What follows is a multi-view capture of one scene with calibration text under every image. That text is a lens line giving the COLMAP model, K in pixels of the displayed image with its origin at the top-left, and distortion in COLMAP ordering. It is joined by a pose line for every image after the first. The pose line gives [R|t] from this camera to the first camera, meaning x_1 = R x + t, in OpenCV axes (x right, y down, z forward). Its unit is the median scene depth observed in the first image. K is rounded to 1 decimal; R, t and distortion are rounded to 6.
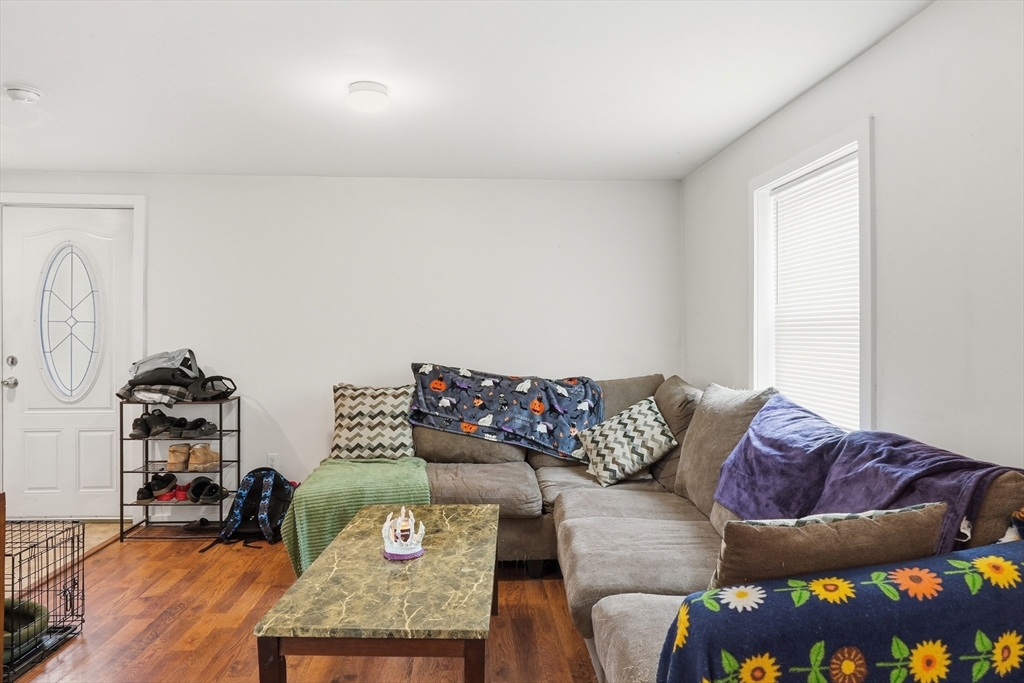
lens RADIAL K [[626.7, 0, 512.0], [0, 626.7, 326.5], [0, 0, 1]] dist [-0.001090, 0.000113]
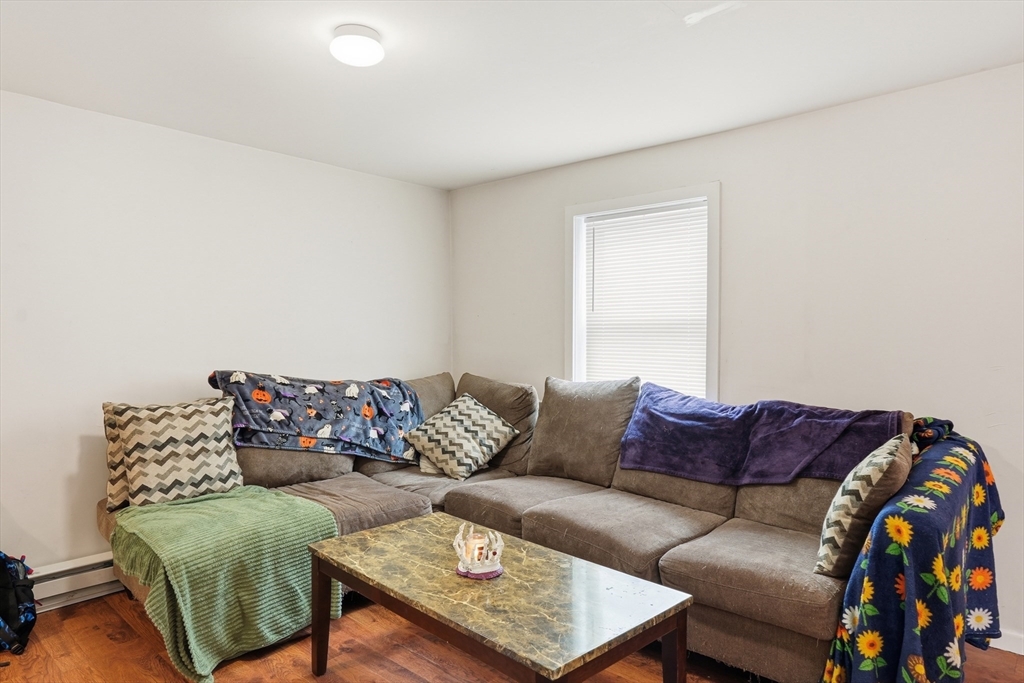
lens RADIAL K [[618.1, 0, 512.0], [0, 618.1, 341.5], [0, 0, 1]] dist [-0.000791, -0.000107]
pose [[0.725672, -0.006710, 0.688008, -0.450767], [-0.010178, 0.999738, 0.020485, 0.001181], [-0.687965, -0.021868, 0.725414, 0.182003]]
